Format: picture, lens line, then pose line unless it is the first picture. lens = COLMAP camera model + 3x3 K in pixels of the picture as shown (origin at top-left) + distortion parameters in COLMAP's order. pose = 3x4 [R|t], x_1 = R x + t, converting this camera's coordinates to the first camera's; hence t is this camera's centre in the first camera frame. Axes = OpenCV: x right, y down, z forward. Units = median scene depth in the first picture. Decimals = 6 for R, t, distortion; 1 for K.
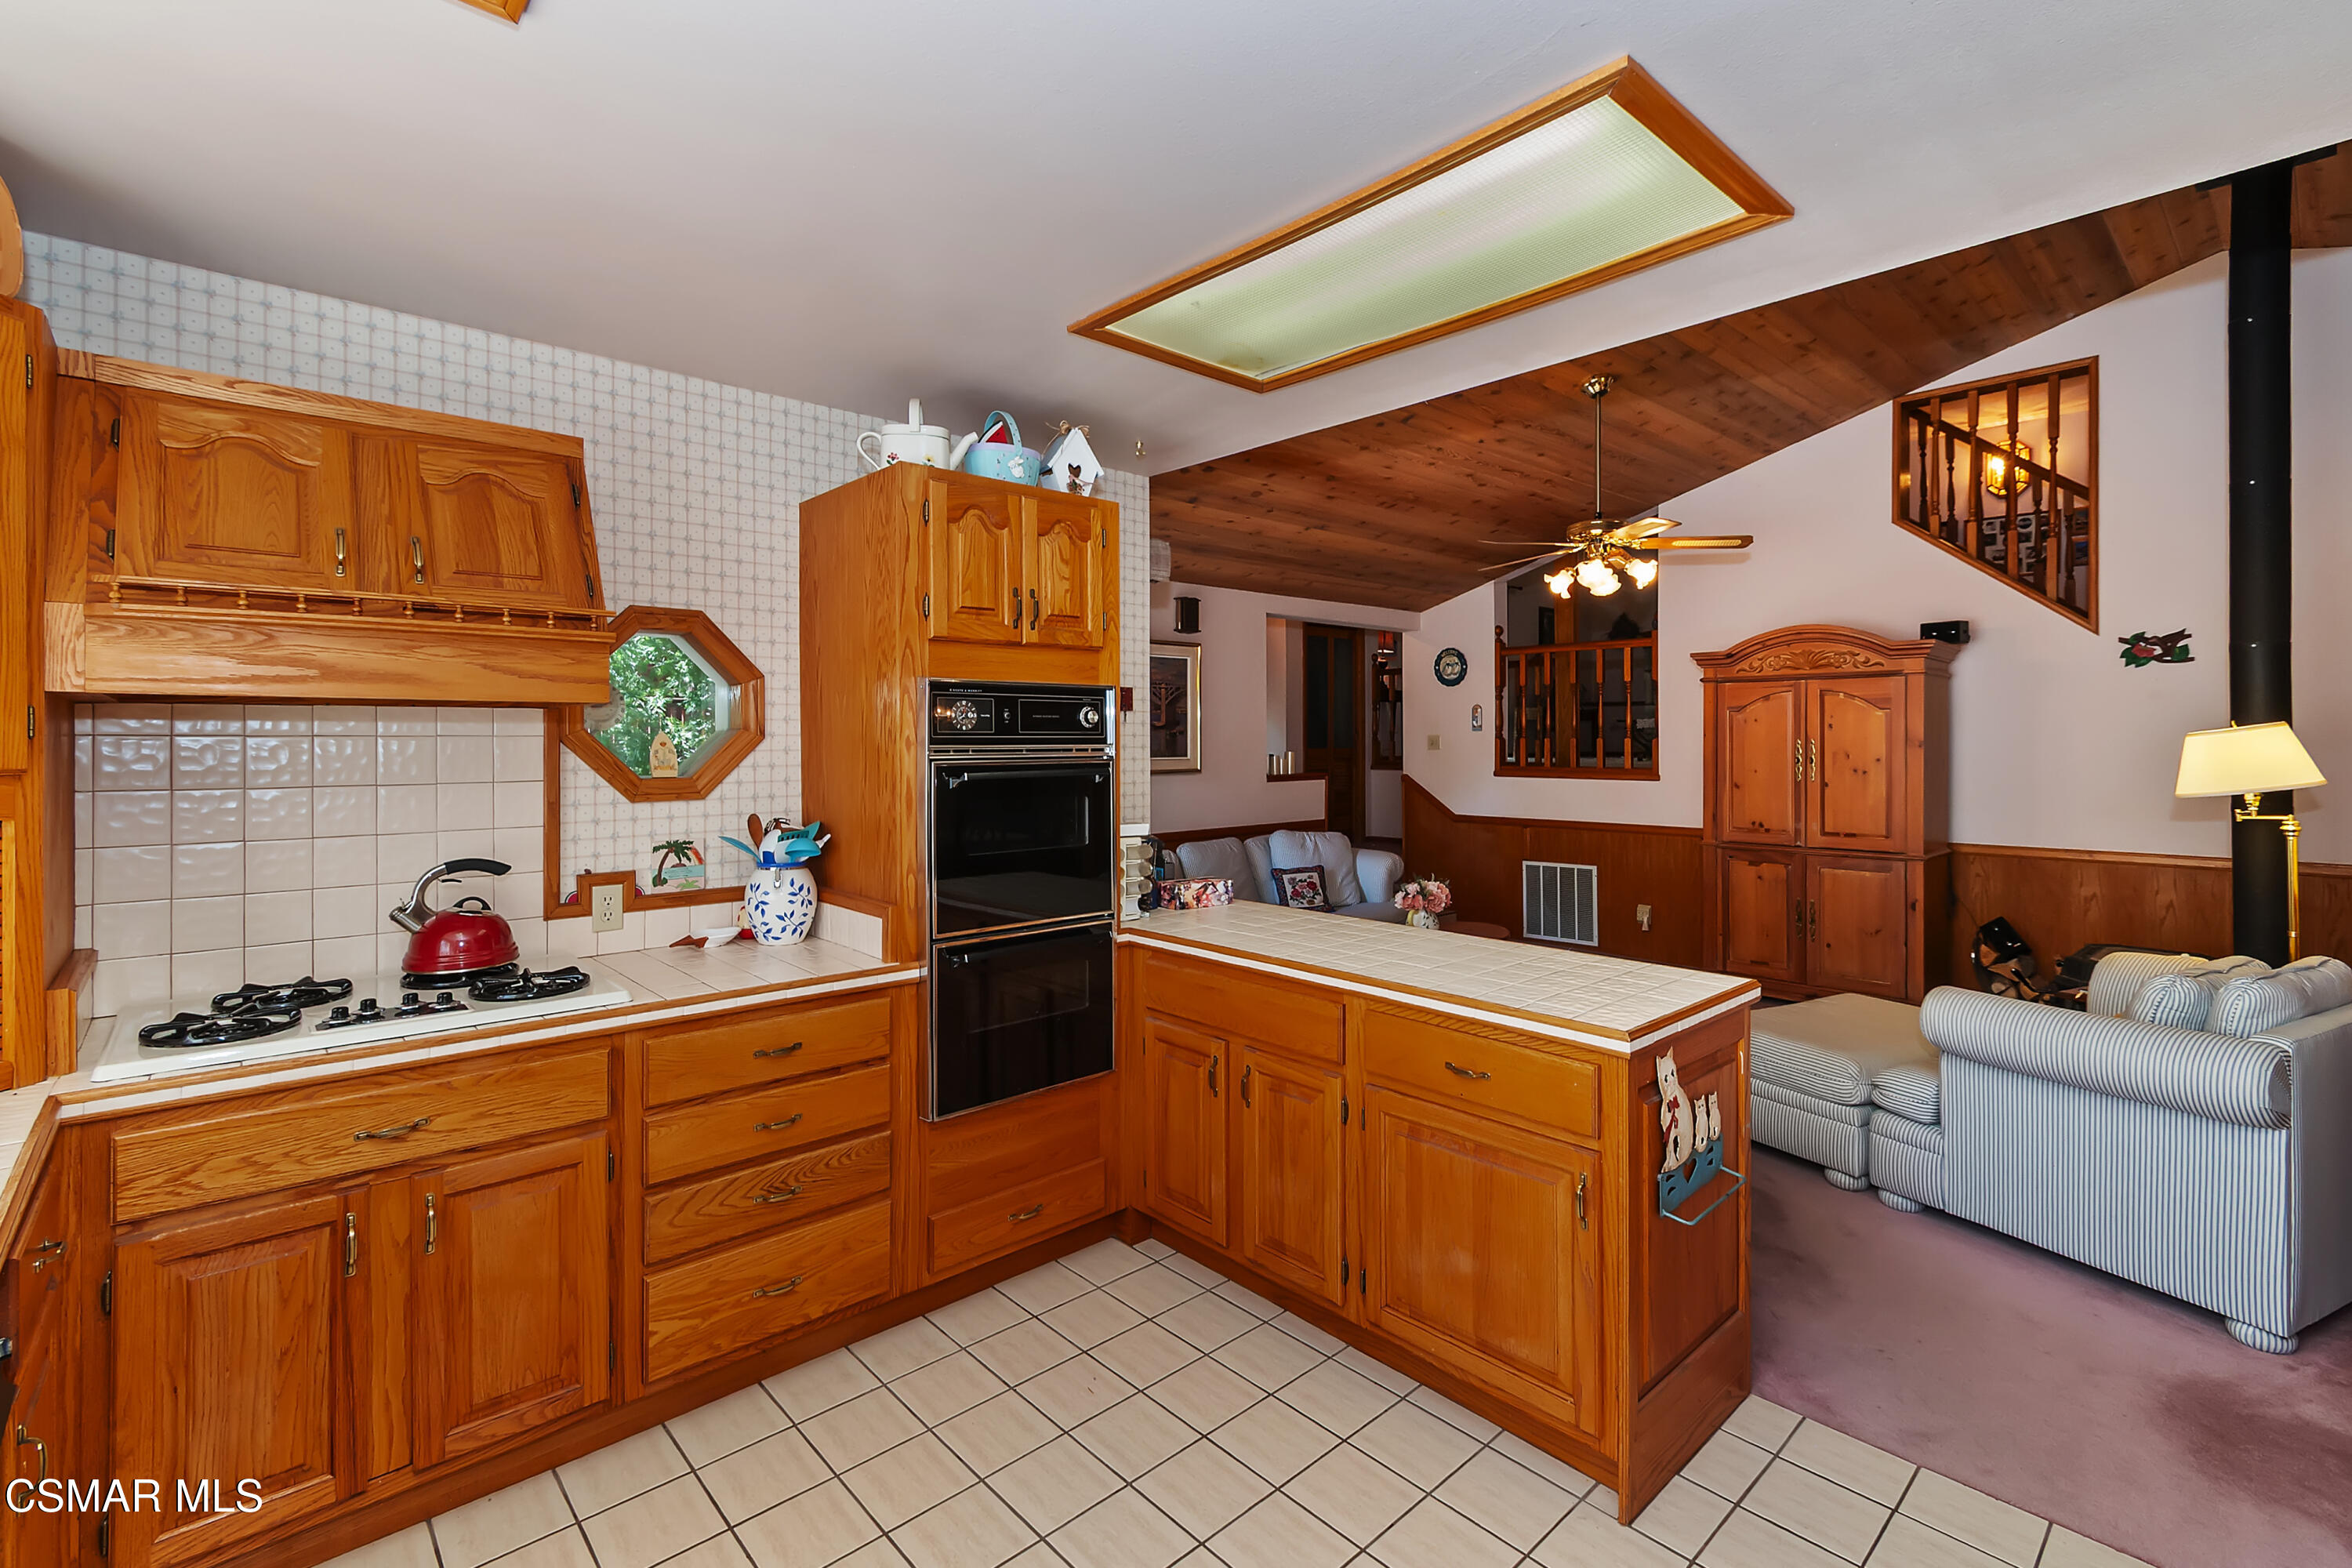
lens RADIAL K [[1065.4, 0, 1179.6], [0, 1065.4, 746.6], [0, 0, 1]] dist [0.003199, -0.001620]
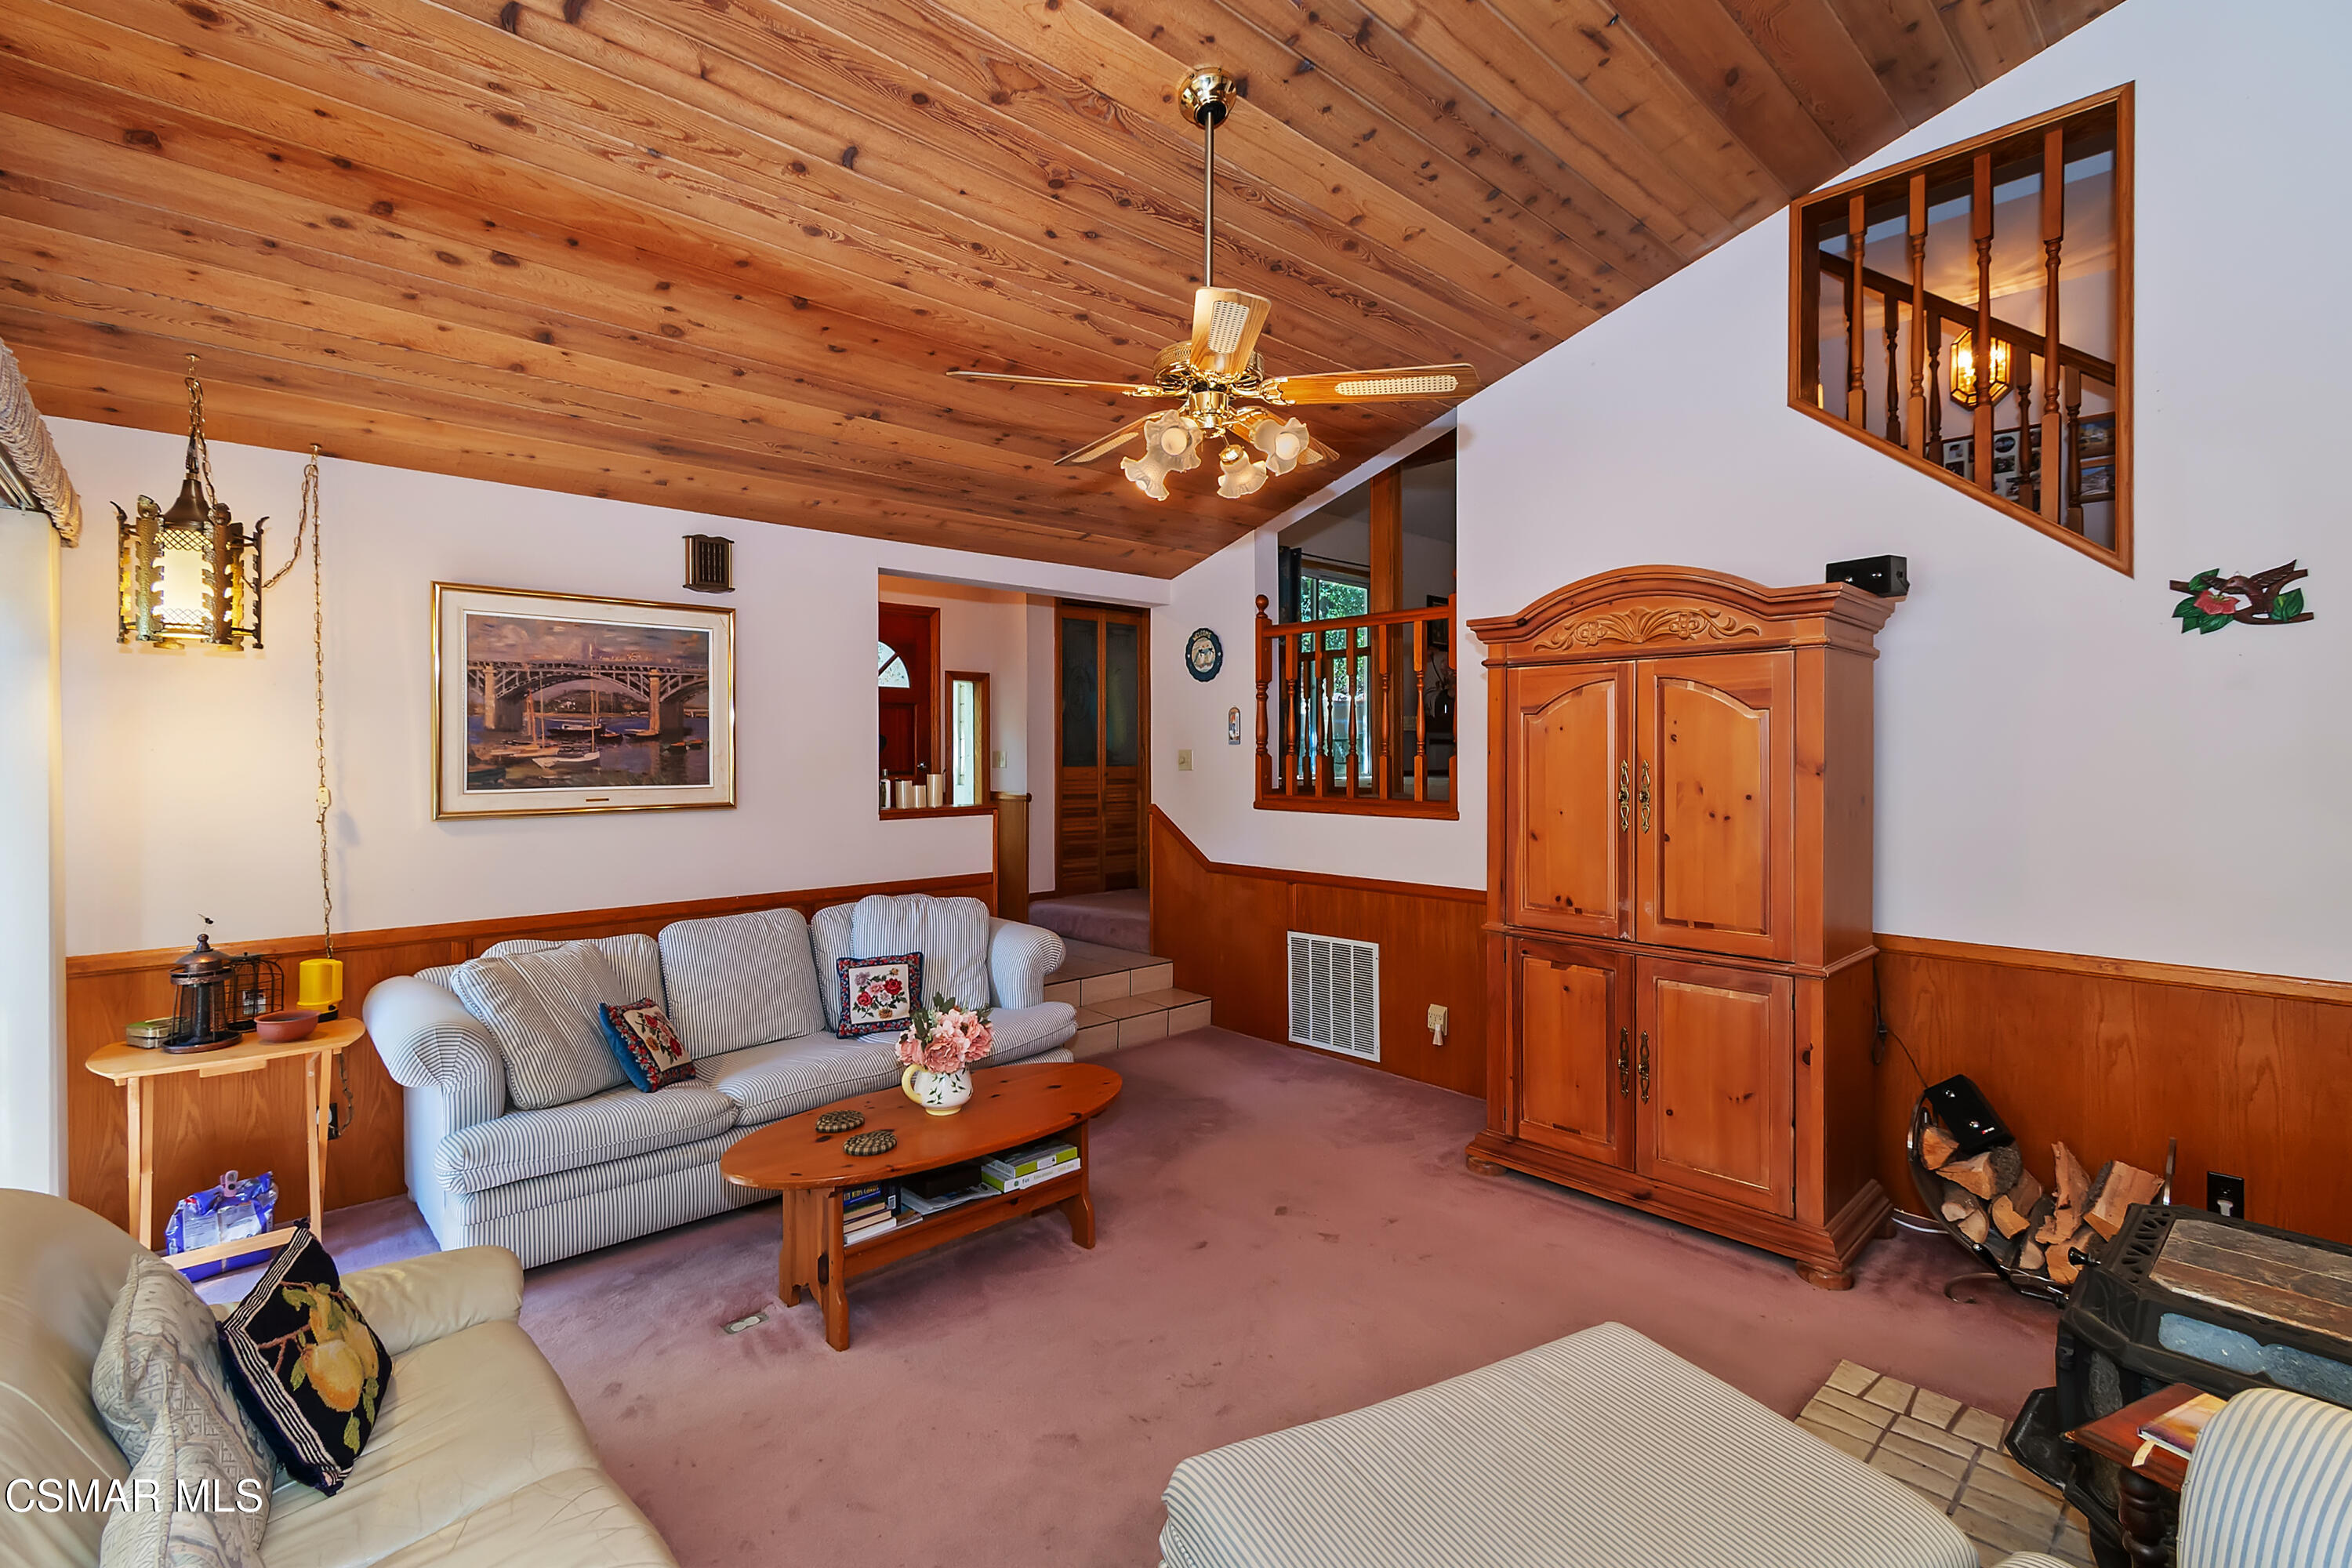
lens RADIAL K [[1065.4, 0, 1174.3], [0, 1065.4, 757.4], [0, 0, 1]] dist [0.003199, -0.001620]
pose [[0.999970, 0.001950, 0.007539, 0.315411], [-0.001945, 0.999998, -0.000665, -0.007399], [-0.007540, 0.000651, 0.999971, 0.396007]]
